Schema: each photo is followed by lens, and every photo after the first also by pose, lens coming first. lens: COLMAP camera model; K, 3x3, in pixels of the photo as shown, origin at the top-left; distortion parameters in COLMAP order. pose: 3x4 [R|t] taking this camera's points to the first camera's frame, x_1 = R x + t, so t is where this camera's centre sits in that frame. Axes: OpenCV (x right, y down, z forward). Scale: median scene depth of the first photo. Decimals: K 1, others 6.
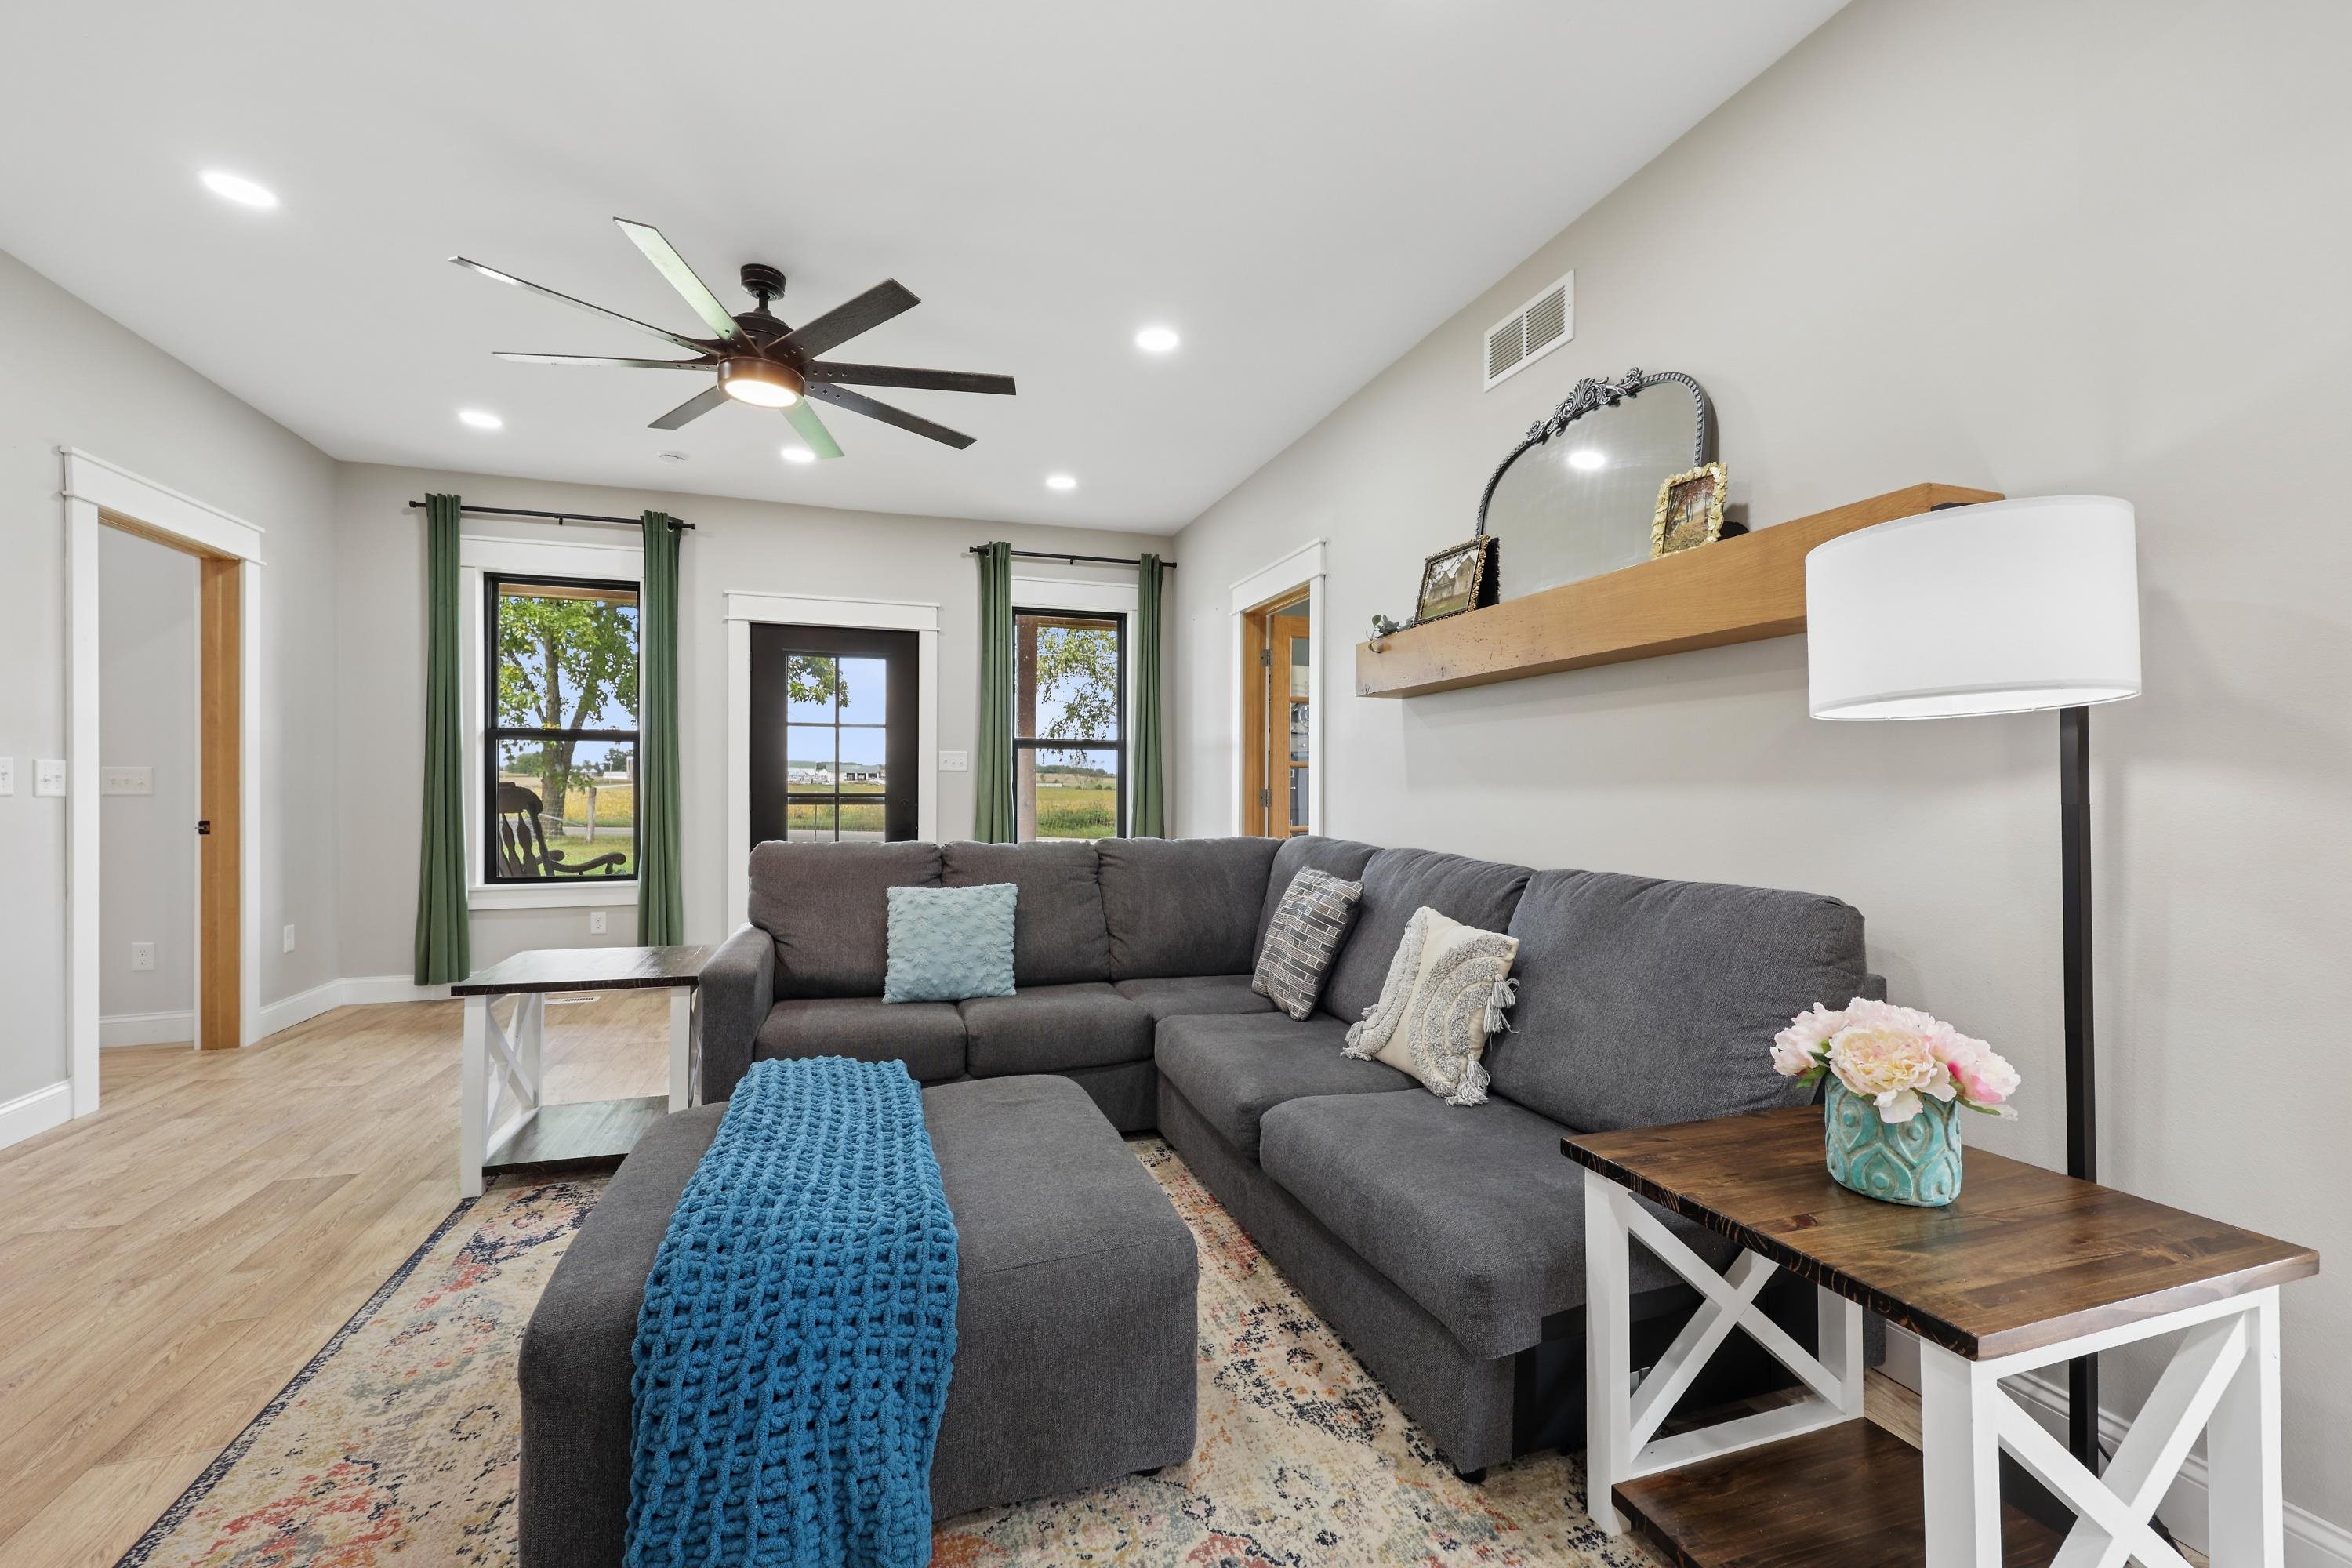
lens RADIAL K [[952.6, 0, 1174.2], [0, 952.6, 789.6], [0, 0, 1]] dist [-0.000925, 0.000555]
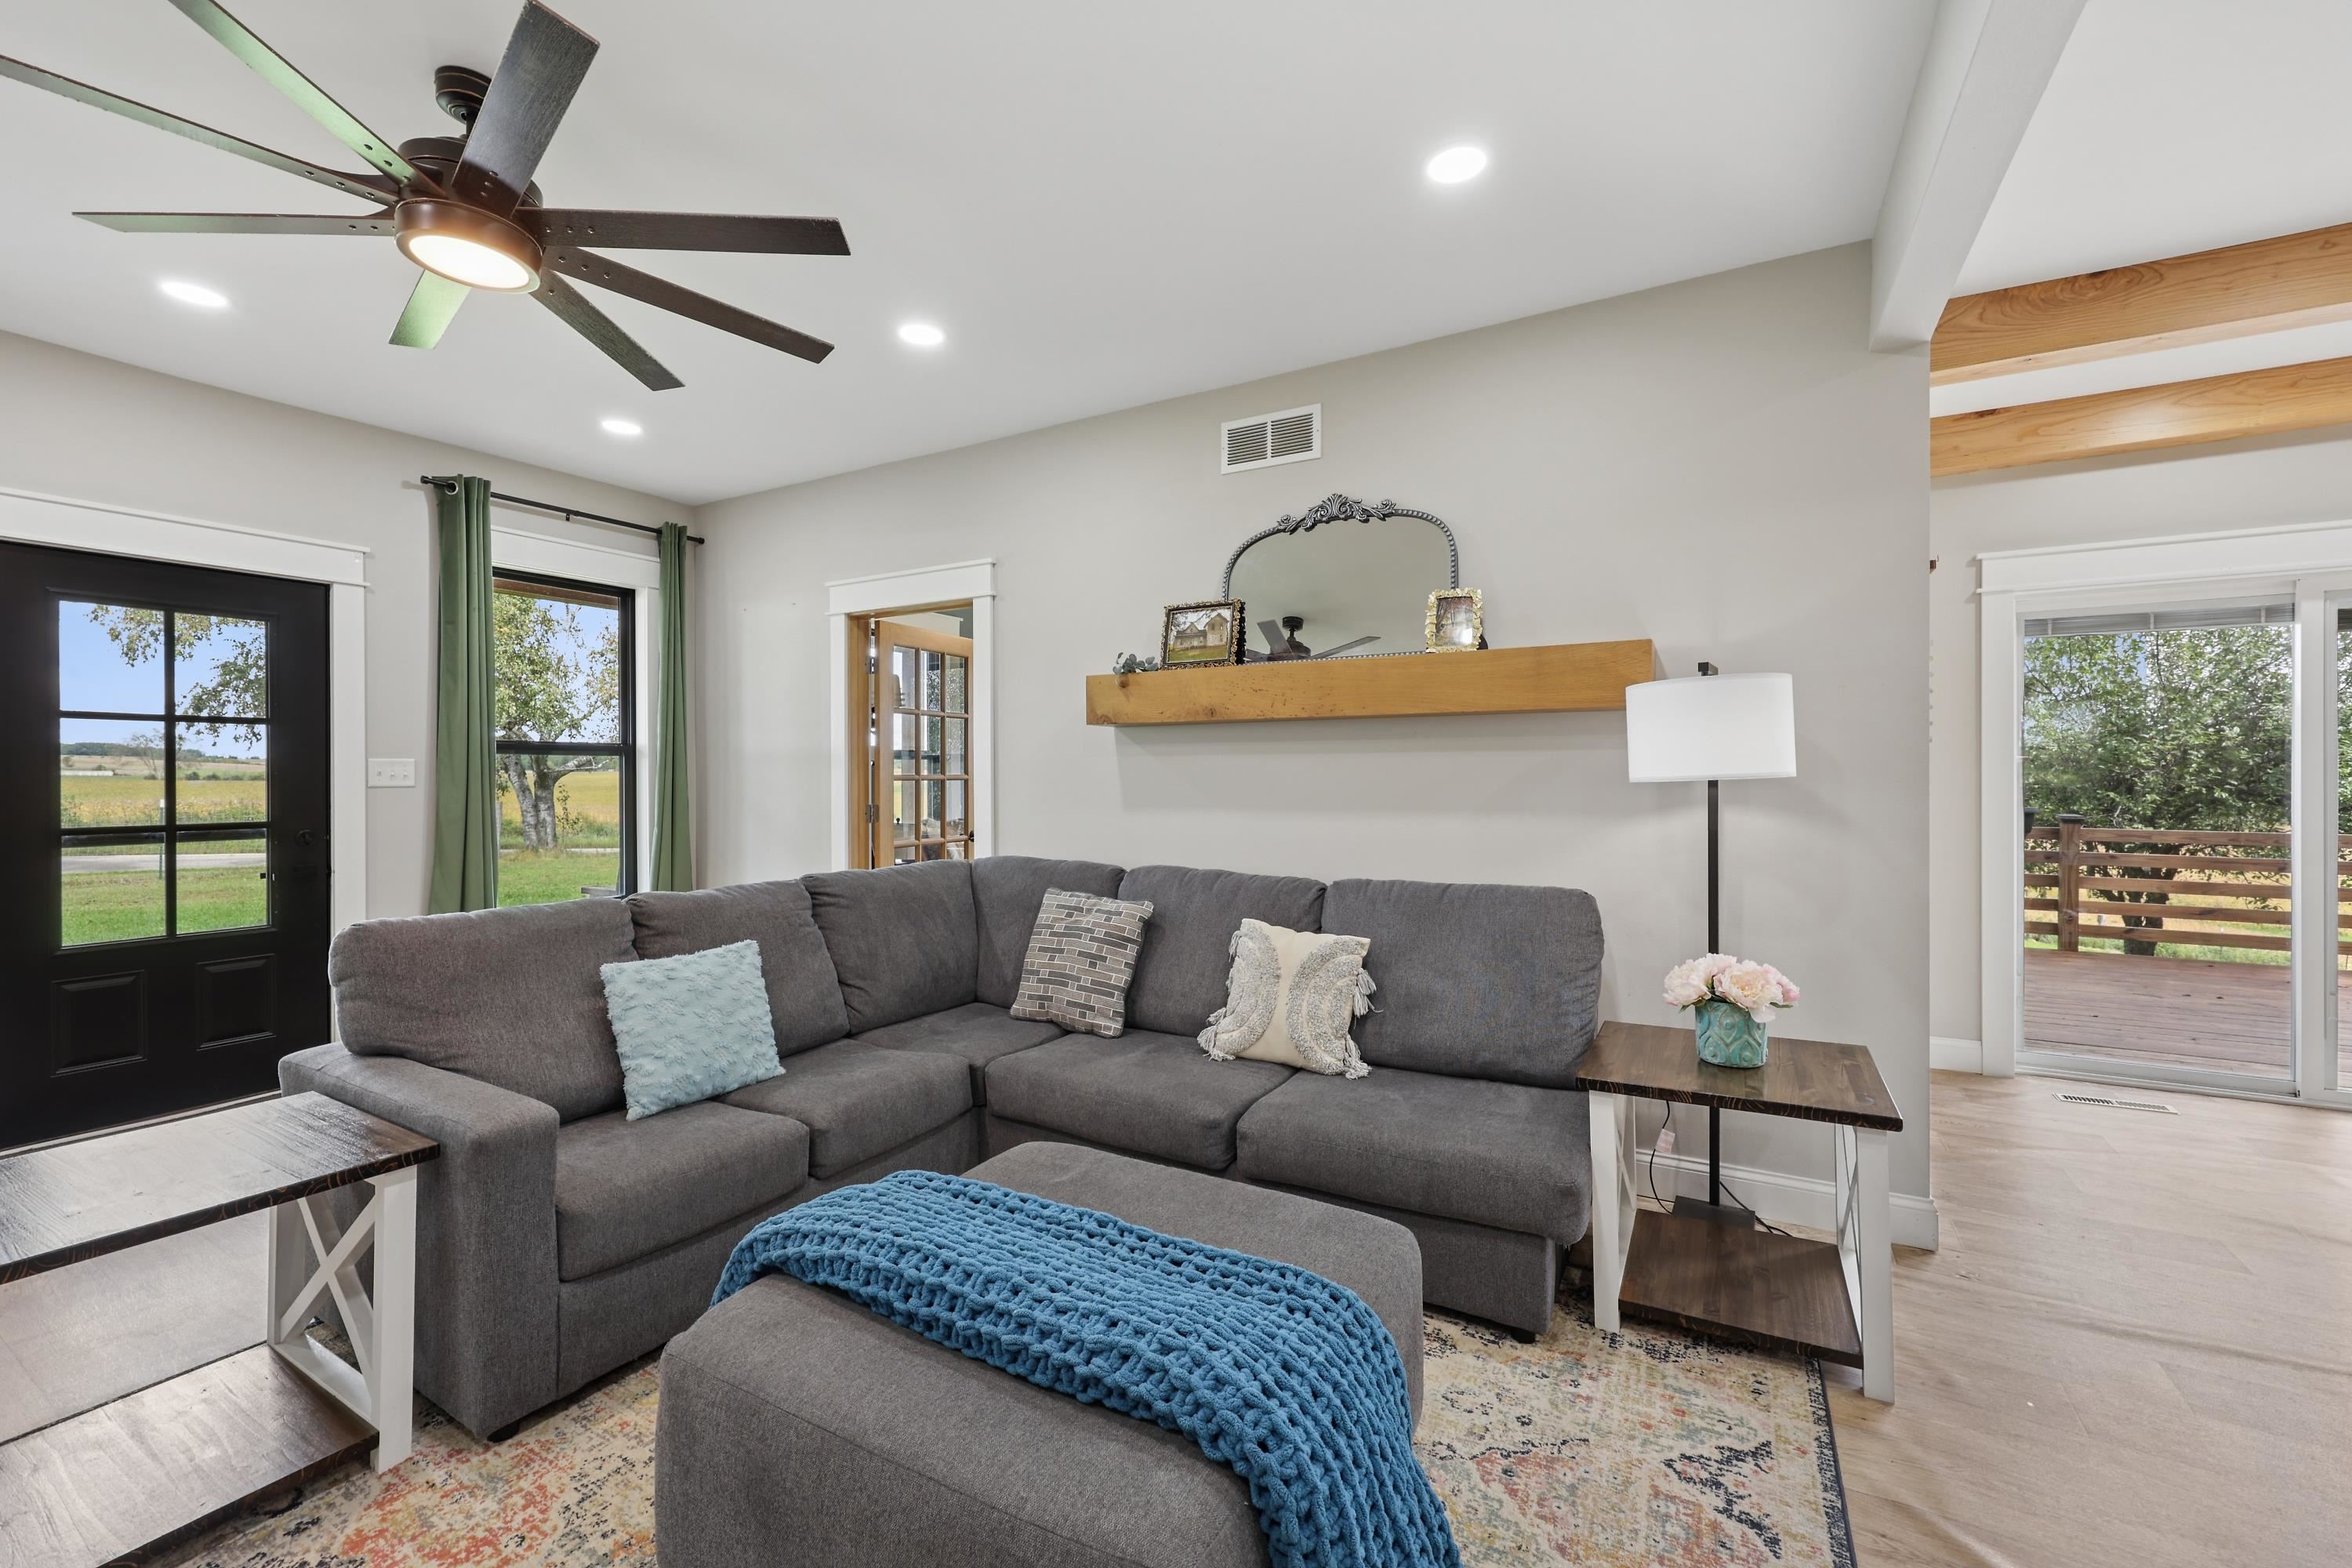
lens RADIAL K [[952.6, 0, 1169.8], [0, 952.6, 774.6], [0, 0, 1]] dist [-0.000925, 0.000555]
pose [[0.748742, -0.006780, 0.662827, -0.516704], [0.006823, 0.999974, 0.002521, -0.051081], [-0.662826, 0.002635, 0.748768, 0.167075]]
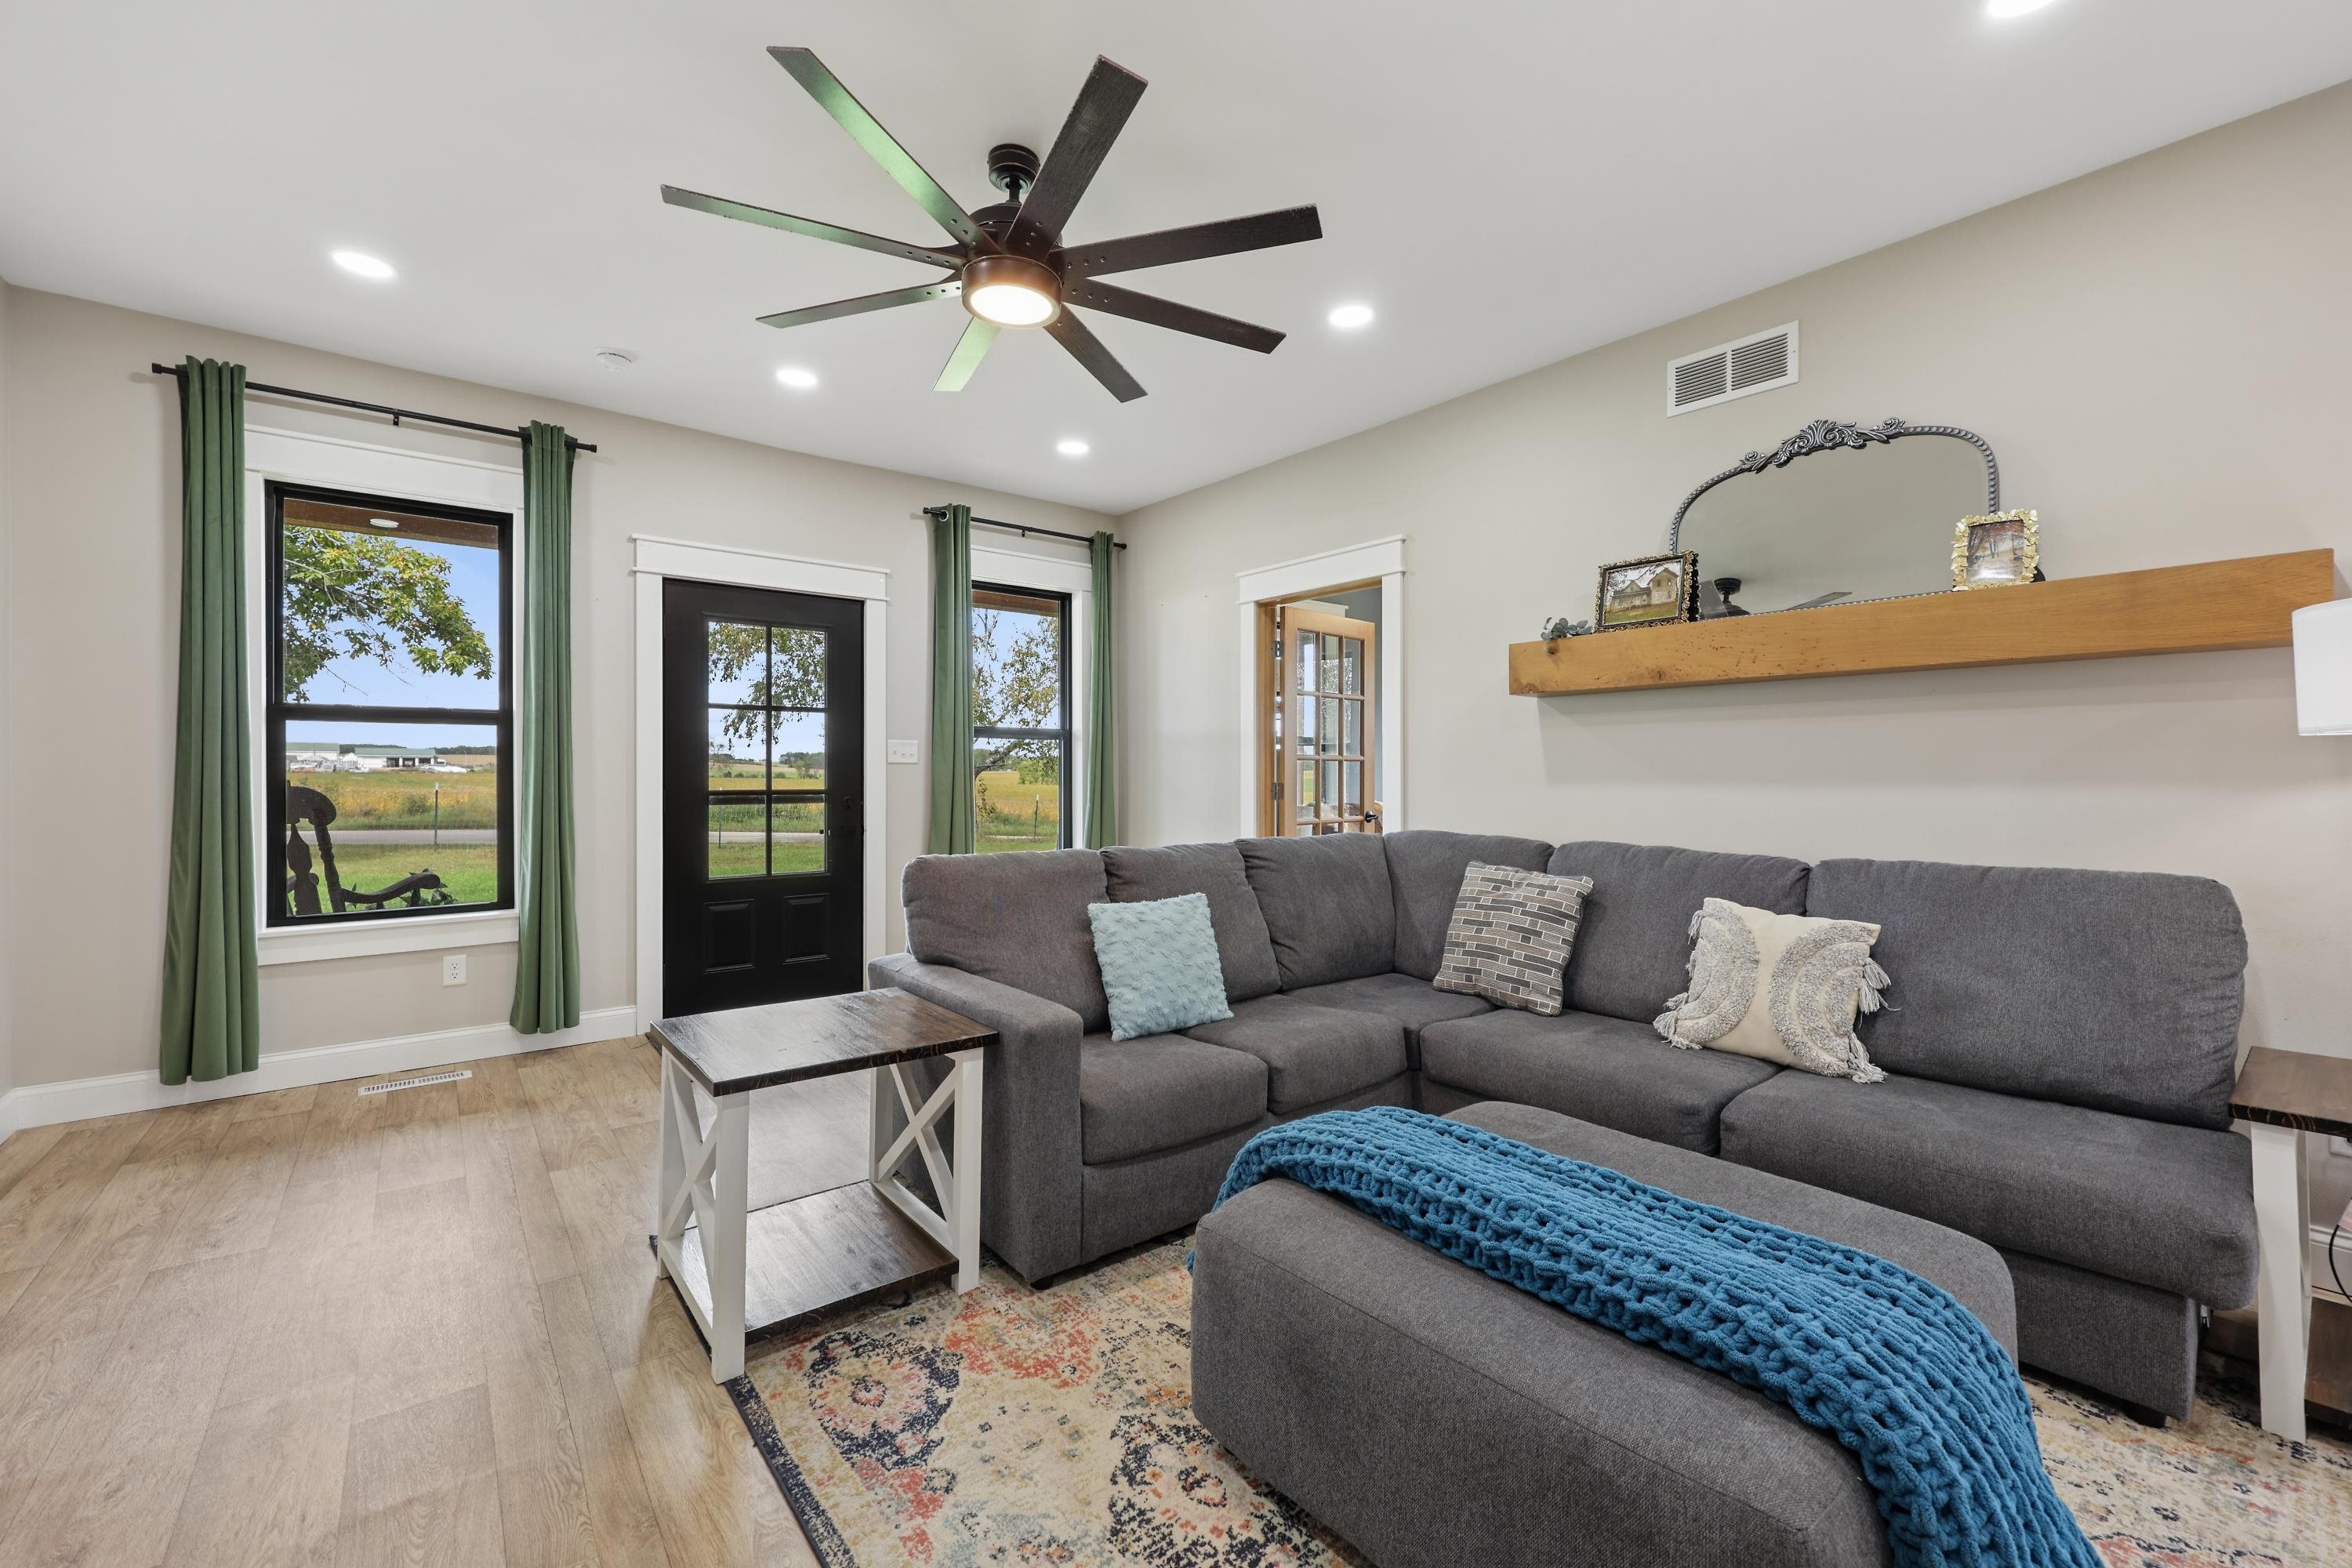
lens RADIAL K [[952.6, 0, 1170.0], [0, 952.6, 770.9], [0, 0, 1]] dist [-0.000925, 0.000555]
pose [[0.935531, -0.003432, 0.353227, -0.599200], [0.005105, 0.999980, -0.003805, -0.015567], [-0.353207, 0.005363, 0.935530, 0.196267]]
